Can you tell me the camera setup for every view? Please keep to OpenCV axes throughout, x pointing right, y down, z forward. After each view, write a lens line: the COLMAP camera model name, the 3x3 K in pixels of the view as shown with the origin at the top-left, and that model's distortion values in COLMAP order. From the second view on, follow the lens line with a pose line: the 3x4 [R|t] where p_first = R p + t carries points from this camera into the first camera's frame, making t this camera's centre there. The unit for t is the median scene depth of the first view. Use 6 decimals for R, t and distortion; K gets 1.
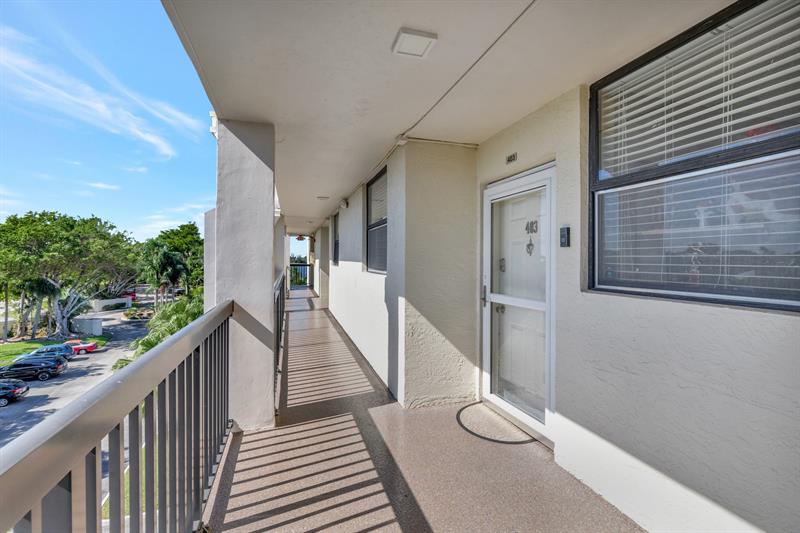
lens RADIAL K [[414.1, 0, 400.0], [0, 414.1, 266.5], [0, 0, 1]] dist [0.003479, 0.000690]
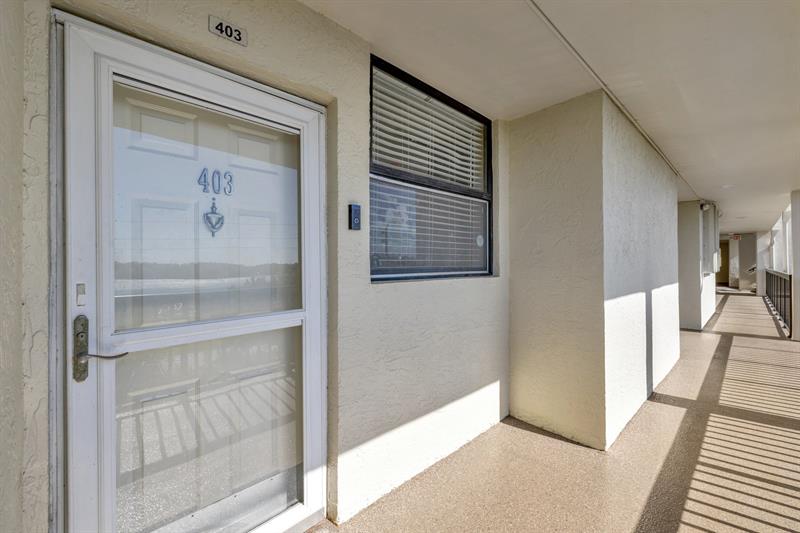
lens RADIAL K [[414.1, 0, 400.0], [0, 414.1, 266.5], [0, 0, 1]] dist [0.003479, 0.000690]
pose [[-0.571710, 0.000026, 0.820456, -0.277933], [0.021563, 0.999655, 0.014994, 0.010100], [-0.820172, 0.026264, -0.571514, 1.294204]]
